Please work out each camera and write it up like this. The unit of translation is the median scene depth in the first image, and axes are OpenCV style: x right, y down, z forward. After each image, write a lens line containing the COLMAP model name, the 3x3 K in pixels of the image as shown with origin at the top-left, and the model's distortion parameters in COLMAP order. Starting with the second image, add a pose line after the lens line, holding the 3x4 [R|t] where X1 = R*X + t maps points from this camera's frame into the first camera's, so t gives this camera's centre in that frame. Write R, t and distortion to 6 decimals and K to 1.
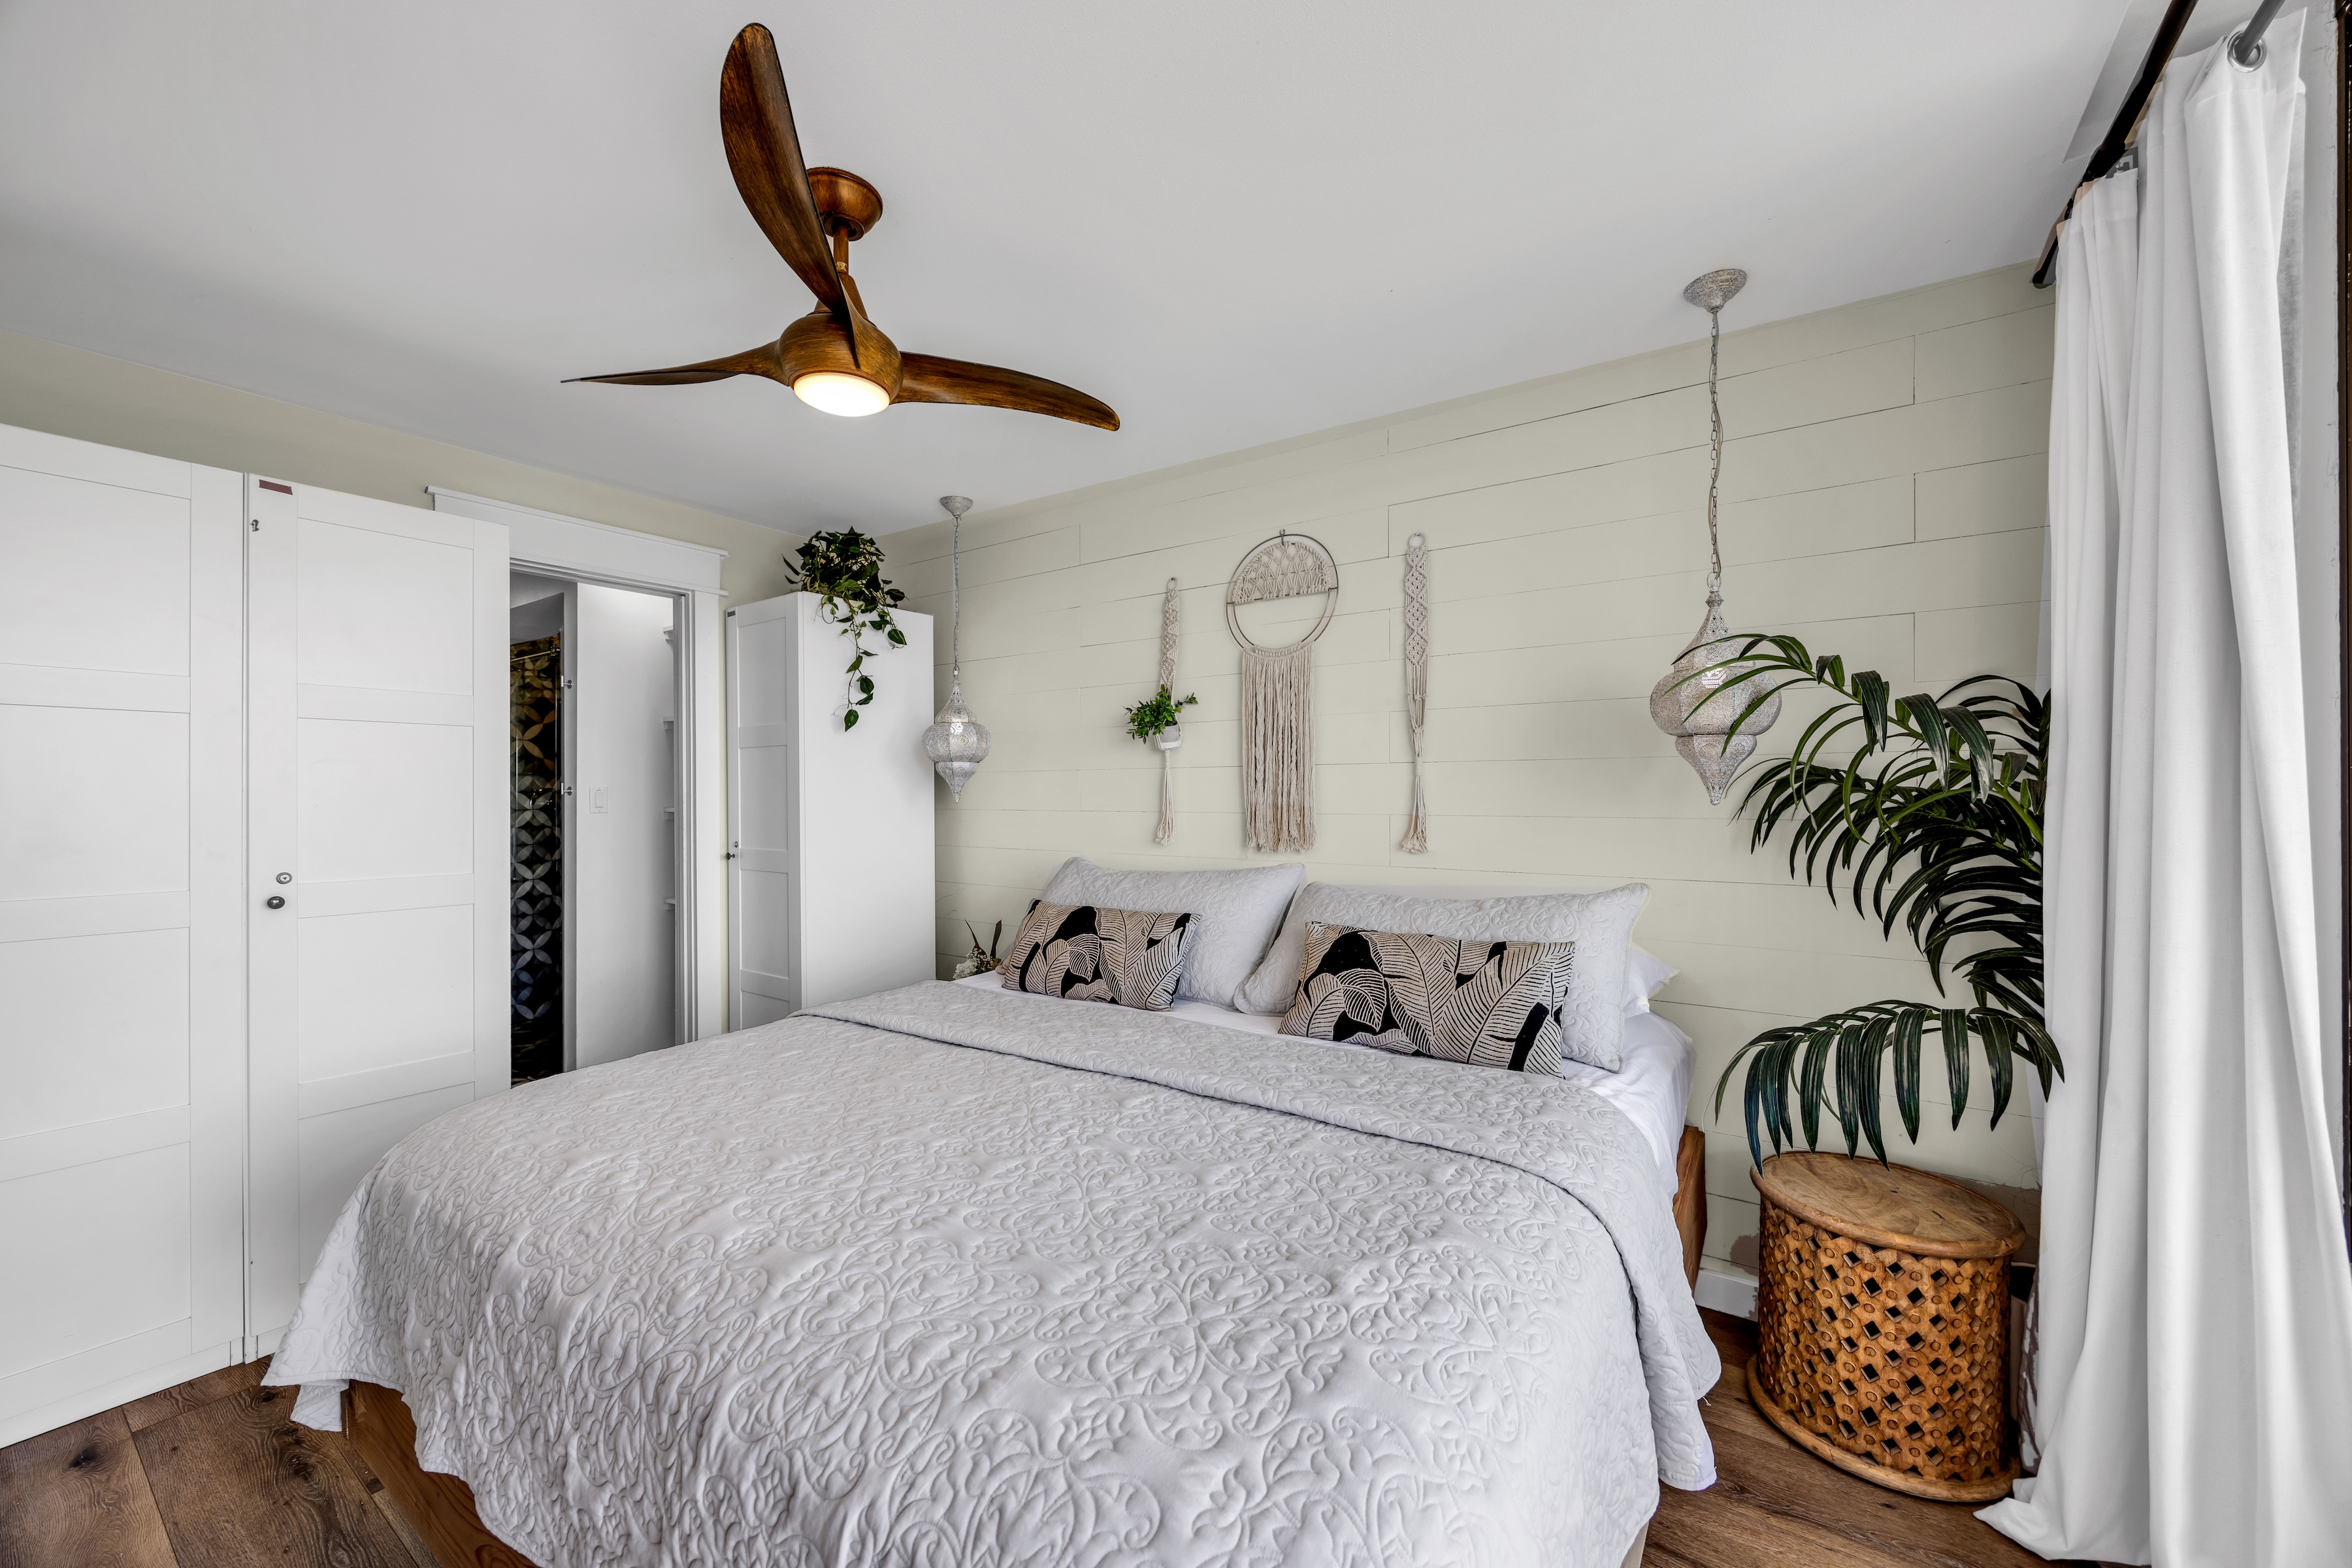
lens RADIAL K [[895.0, 0, 1176.0], [0, 895.0, 784.0], [0, 0, 1]] dist [-0.005513, 0.000073]
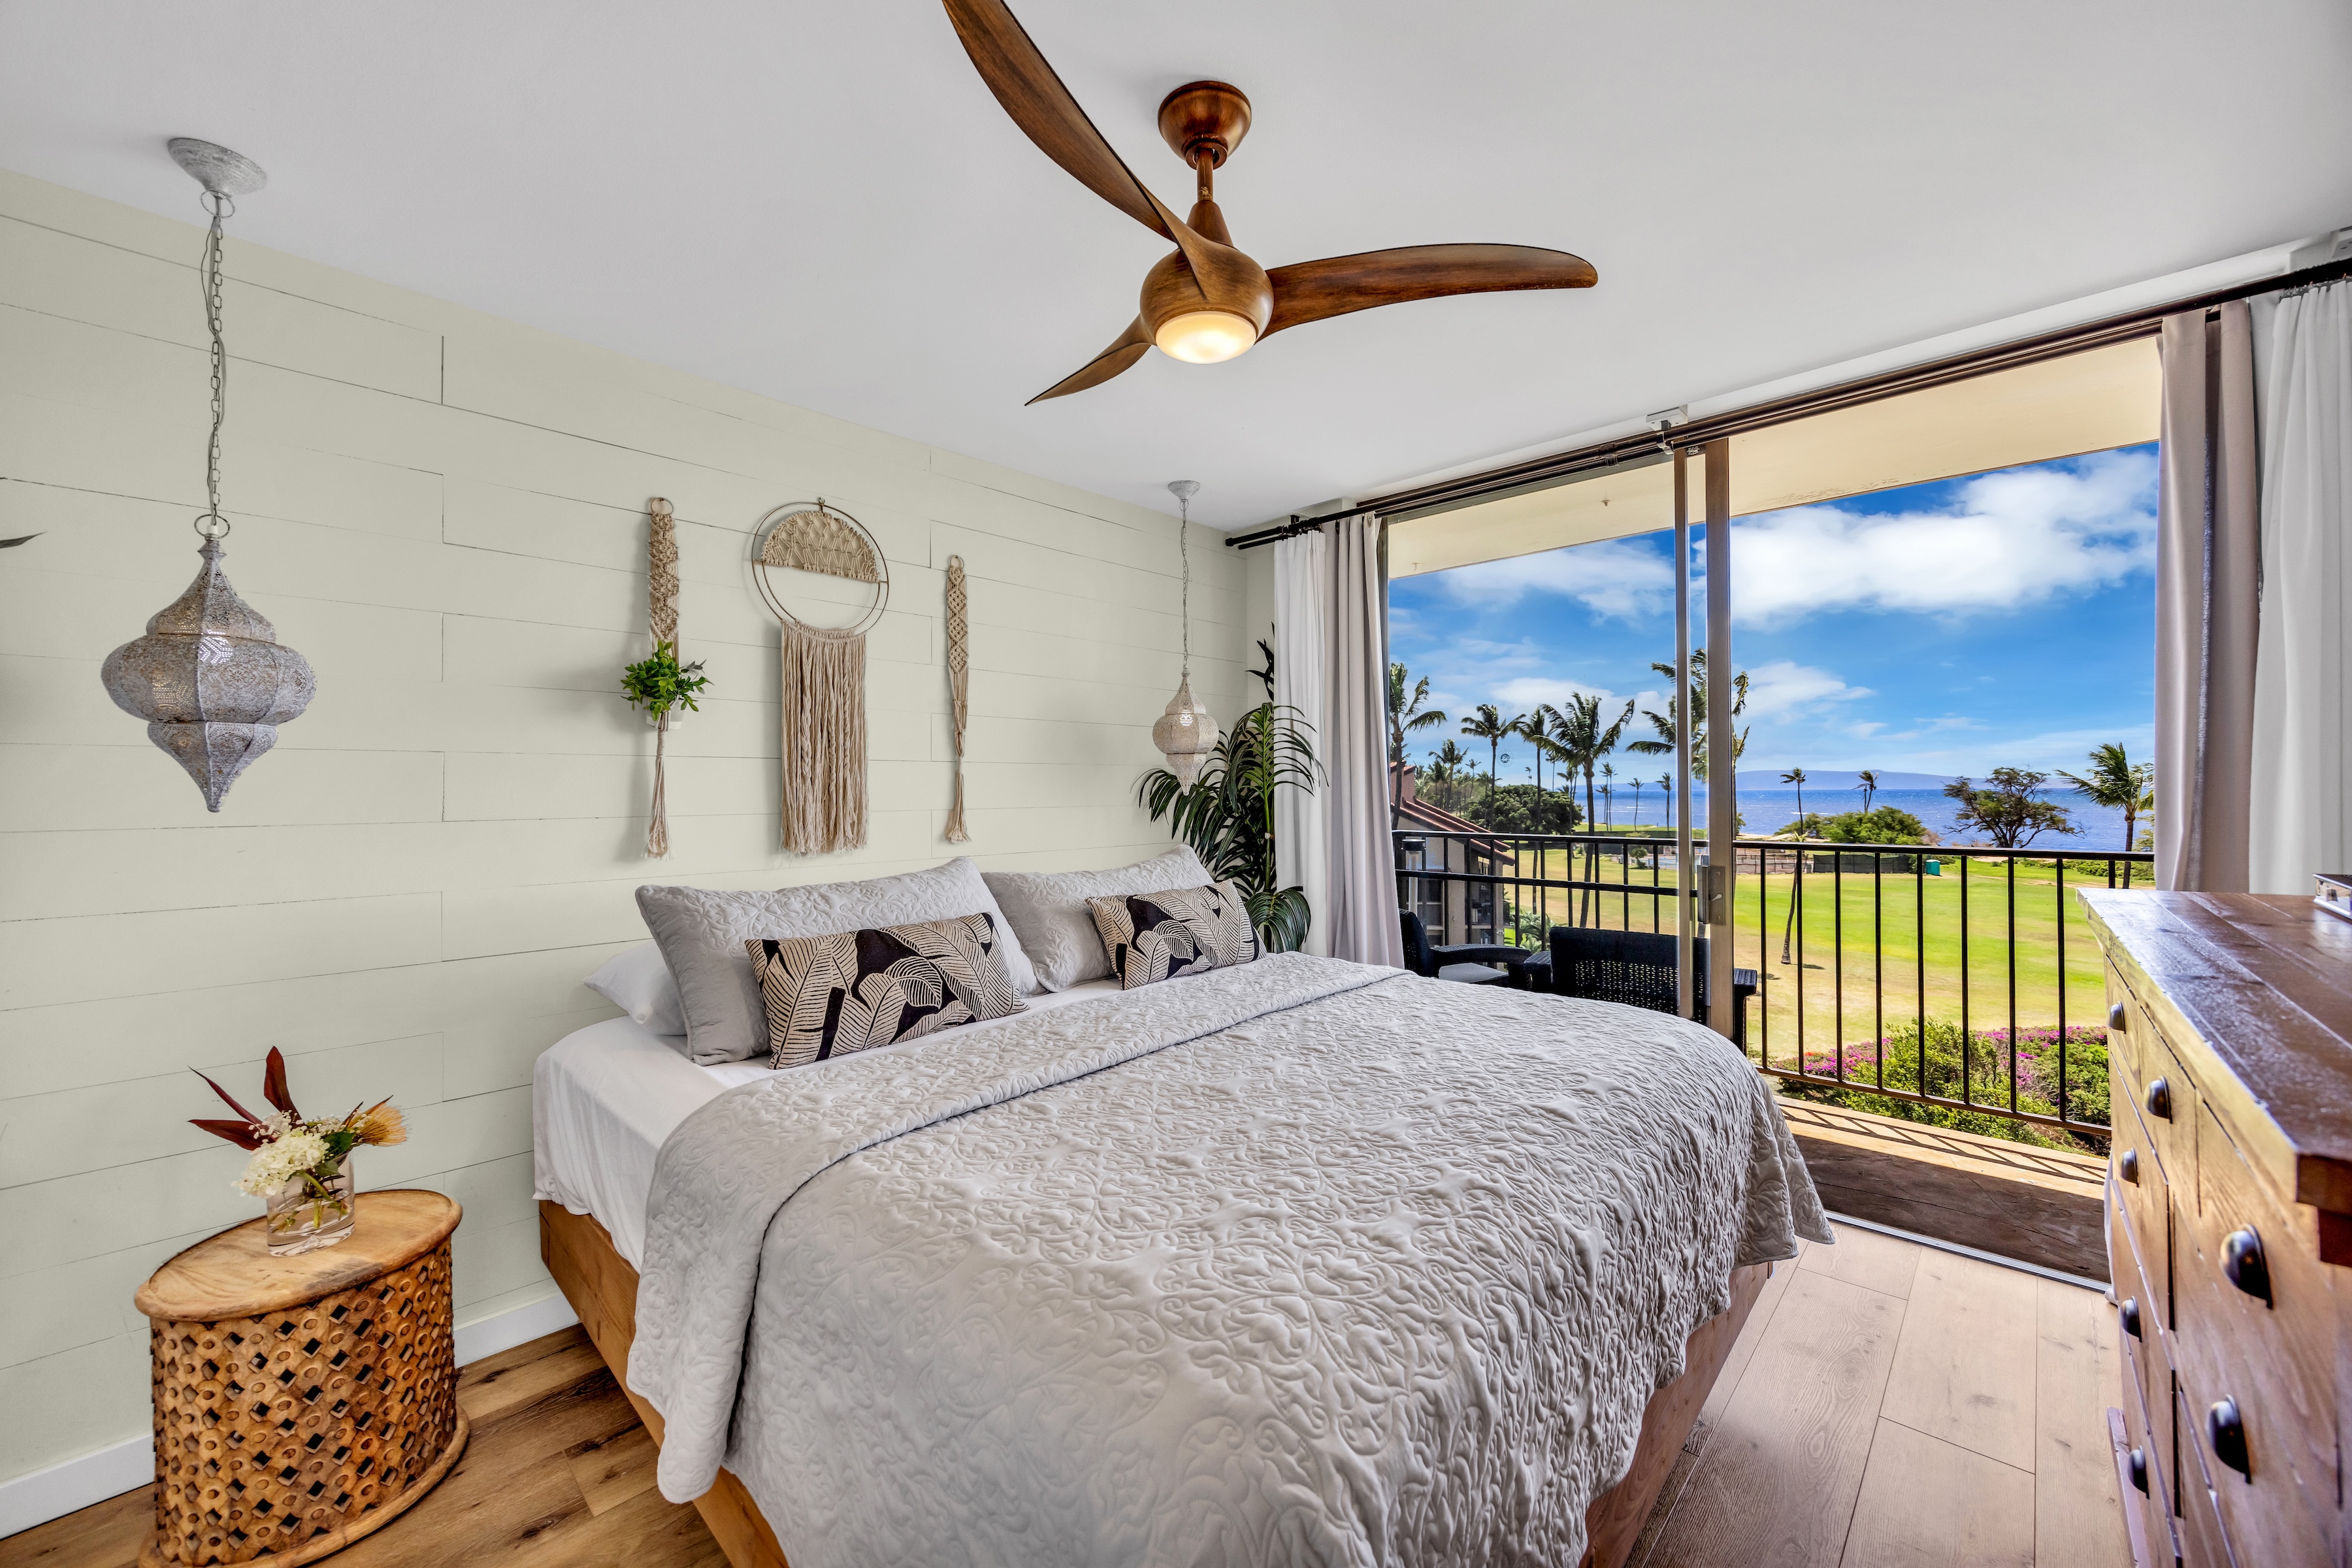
lens RADIAL K [[895.0, 0, 1176.0], [0, 895.0, 784.0], [0, 0, 1]] dist [-0.005513, 0.000073]
pose [[0.161293, 0.009488, 0.986861, -0.784258], [-0.003484, 0.999953, -0.009045, 0.012116], [-0.986900, -0.001979, 0.161318, 0.556043]]
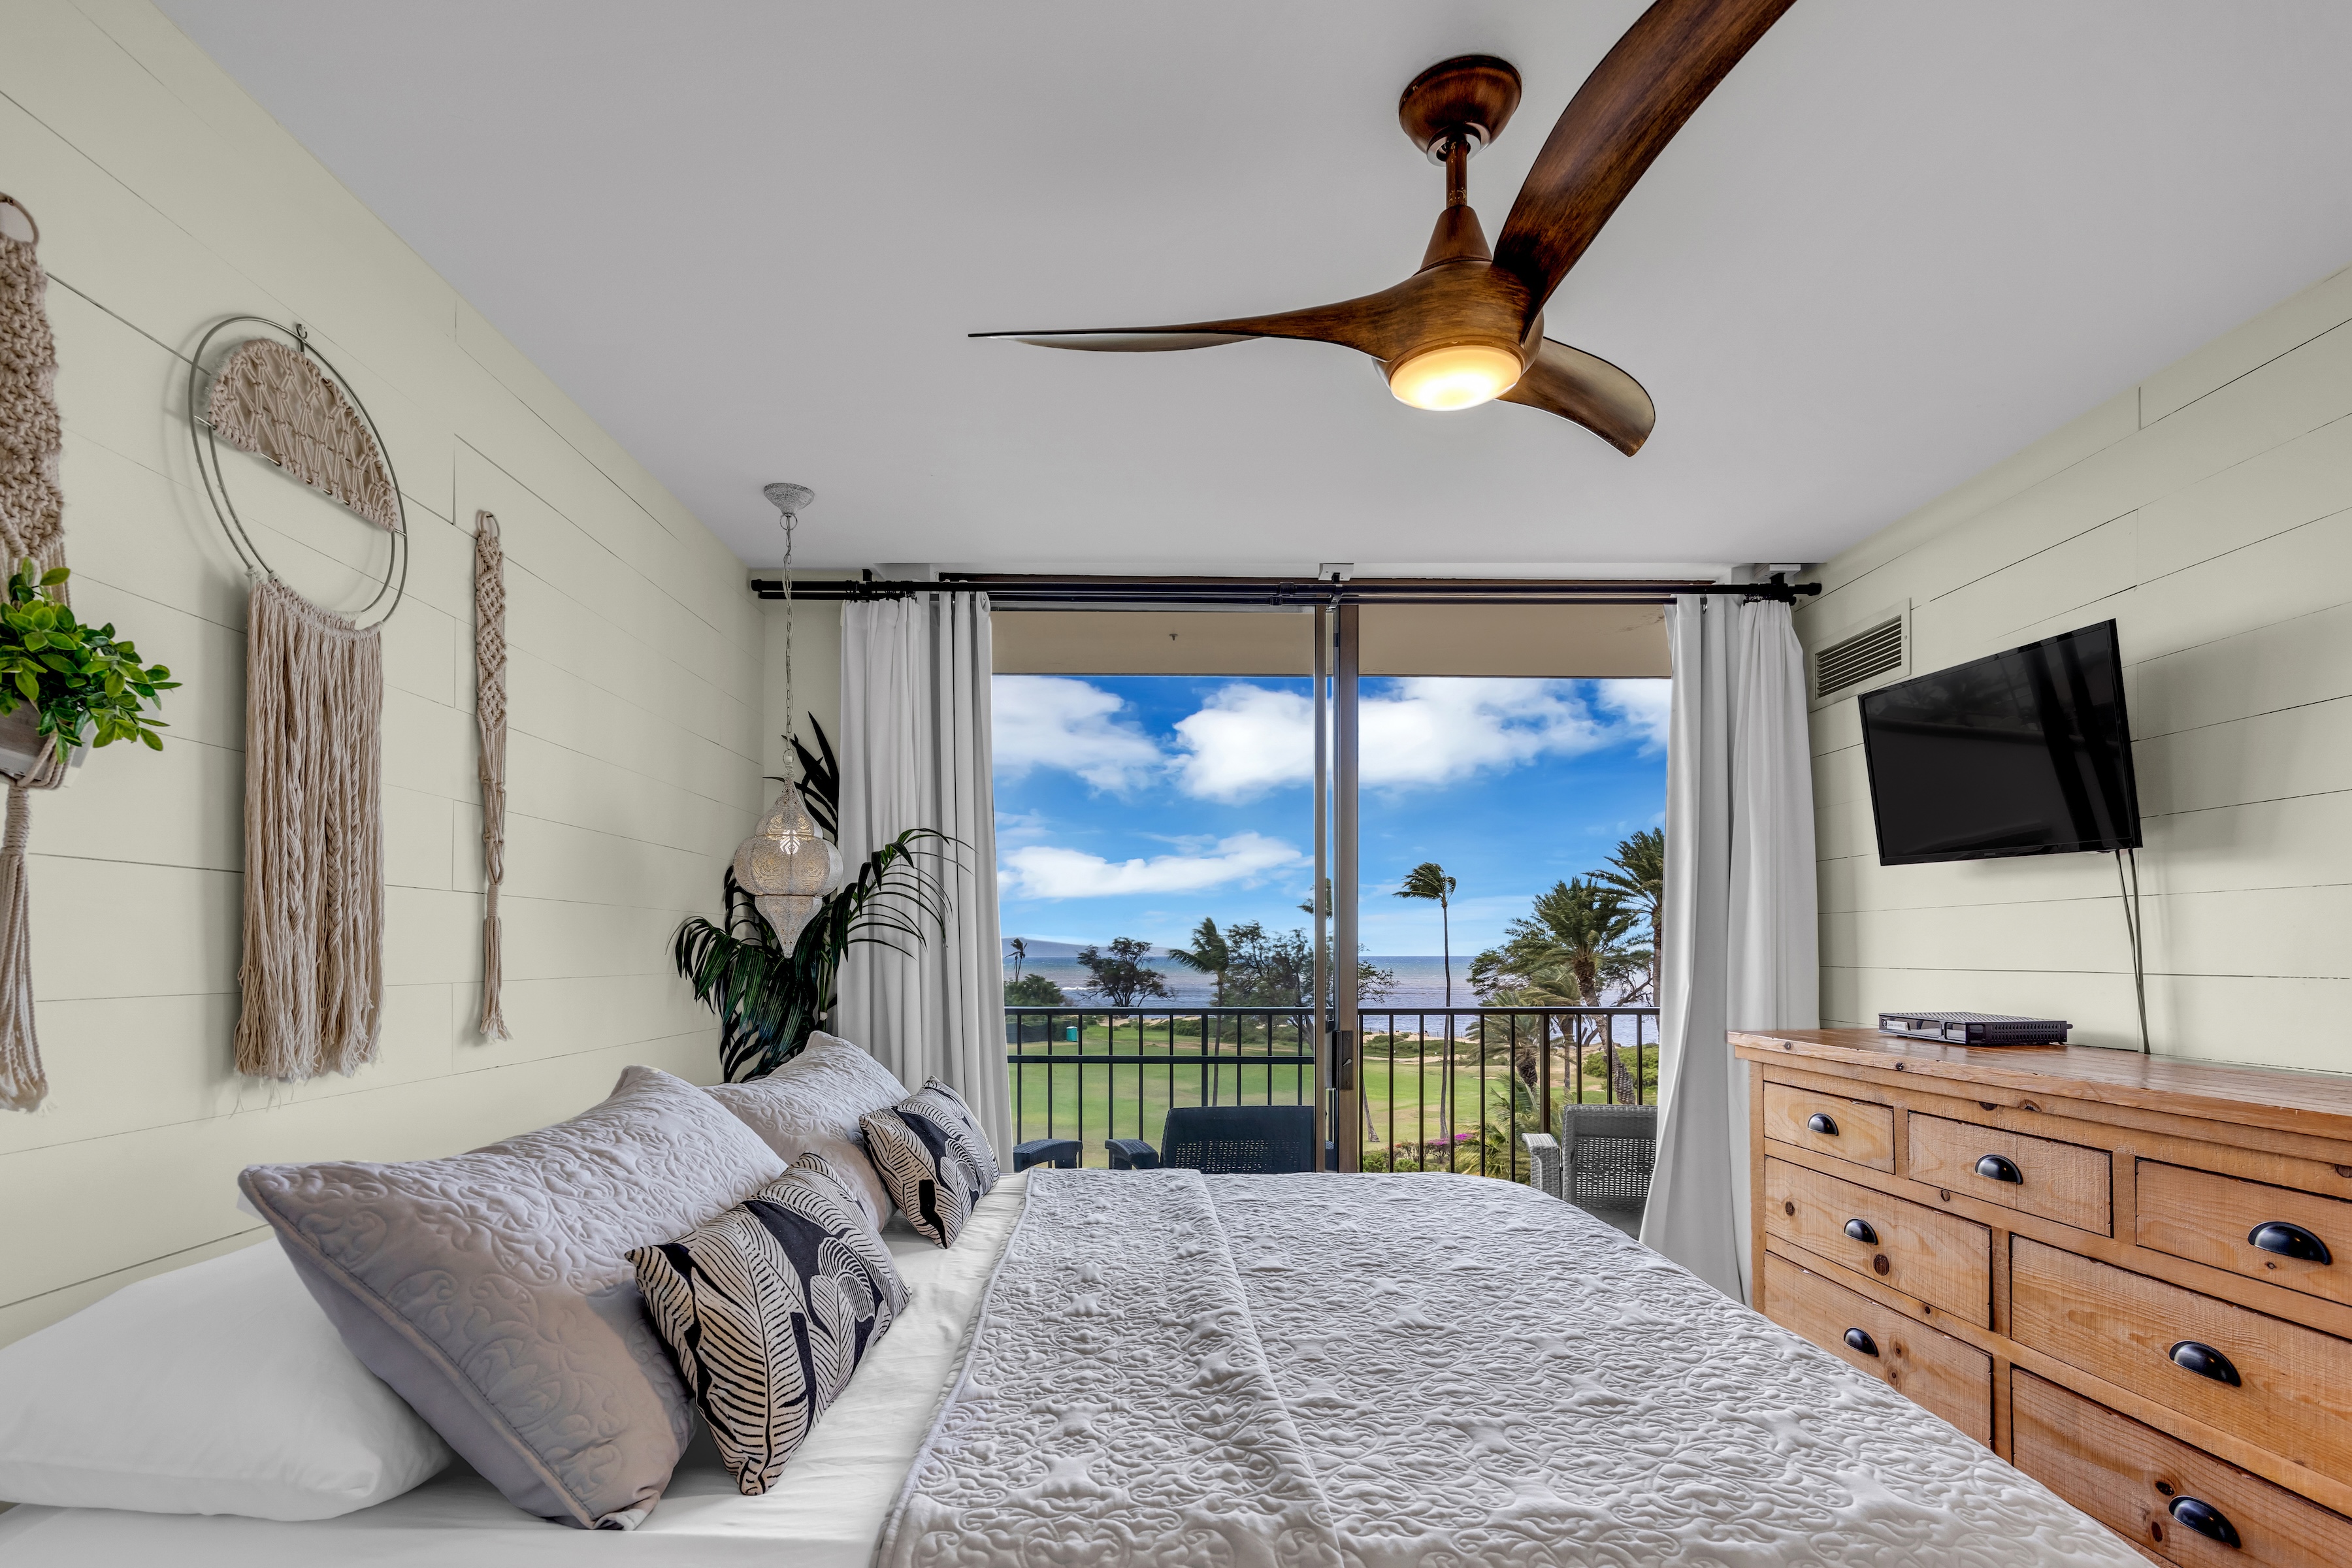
lens RADIAL K [[1151.8, 0, 1133.3], [0, 1151.8, 945.9], [0, 0, 1]] dist [-0.008772, 0.000609]
pose [[-0.560378, 0.008536, 0.828193, -0.613991], [-0.006830, 0.999865, -0.014927, 0.019196], [-0.828209, -0.014021, -0.560244, 1.077819]]
